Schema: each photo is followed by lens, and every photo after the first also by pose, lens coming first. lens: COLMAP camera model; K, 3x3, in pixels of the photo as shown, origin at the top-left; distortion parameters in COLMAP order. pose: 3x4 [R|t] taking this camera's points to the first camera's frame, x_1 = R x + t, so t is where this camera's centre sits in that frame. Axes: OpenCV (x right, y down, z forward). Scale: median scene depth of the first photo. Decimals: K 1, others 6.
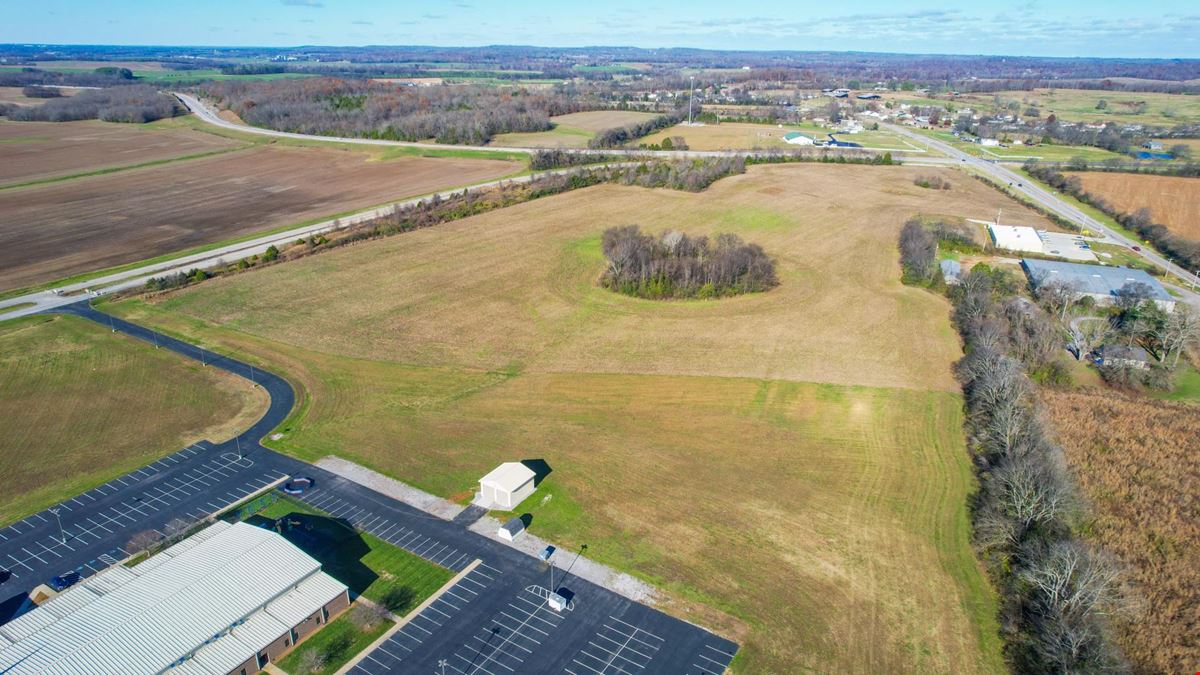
lens RADIAL K [[769.8, 0, 602.7], [0, 769.8, 339.9], [0, 0, 1]] dist [-0.082138, 0.077238]
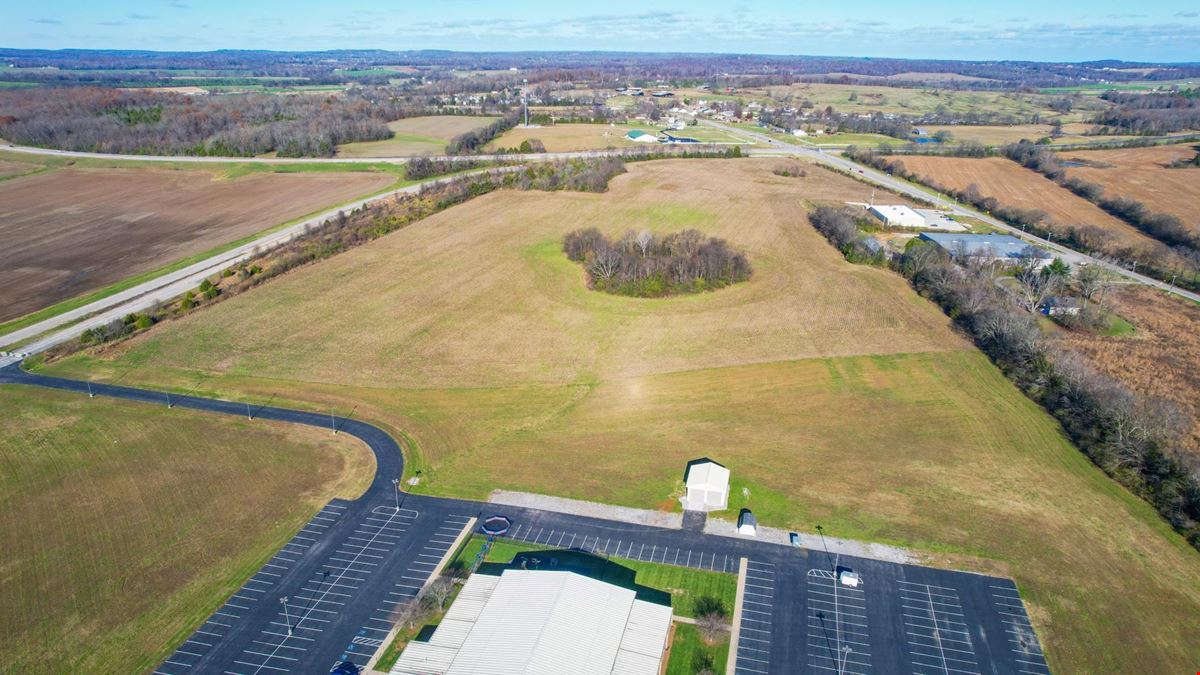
lens RADIAL K [[769.8, 0, 602.7], [0, 769.8, 339.9], [0, 0, 1]] dist [-0.082138, 0.077238]
pose [[0.951565, -0.111313, 0.286589, -0.246240], [0.111757, 0.993624, 0.014863, -0.015953], [-0.286416, 0.017885, 0.957938, 0.028262]]
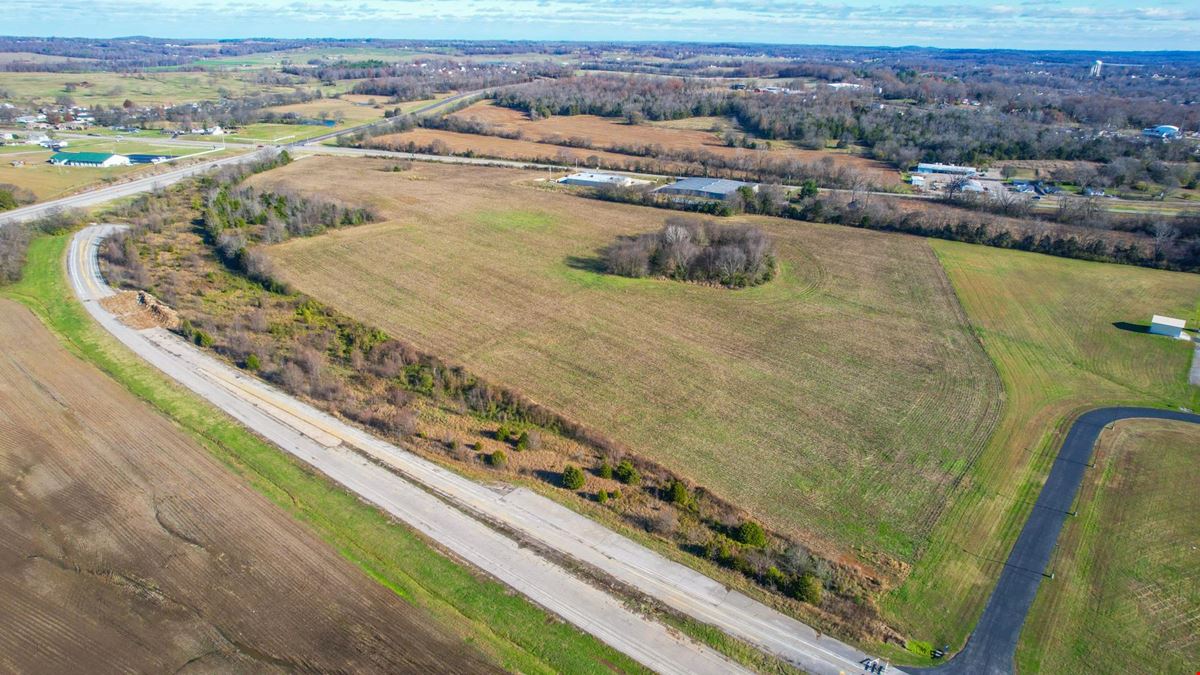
lens RADIAL K [[769.8, 0, 602.7], [0, 769.8, 339.9], [0, 0, 1]] dist [-0.082138, 0.077238]
pose [[0.125628, -0.375633, 0.918214, -0.815294], [0.347646, 0.883528, 0.313880, -0.326878], [-0.929172, 0.279781, 0.241583, 0.807952]]
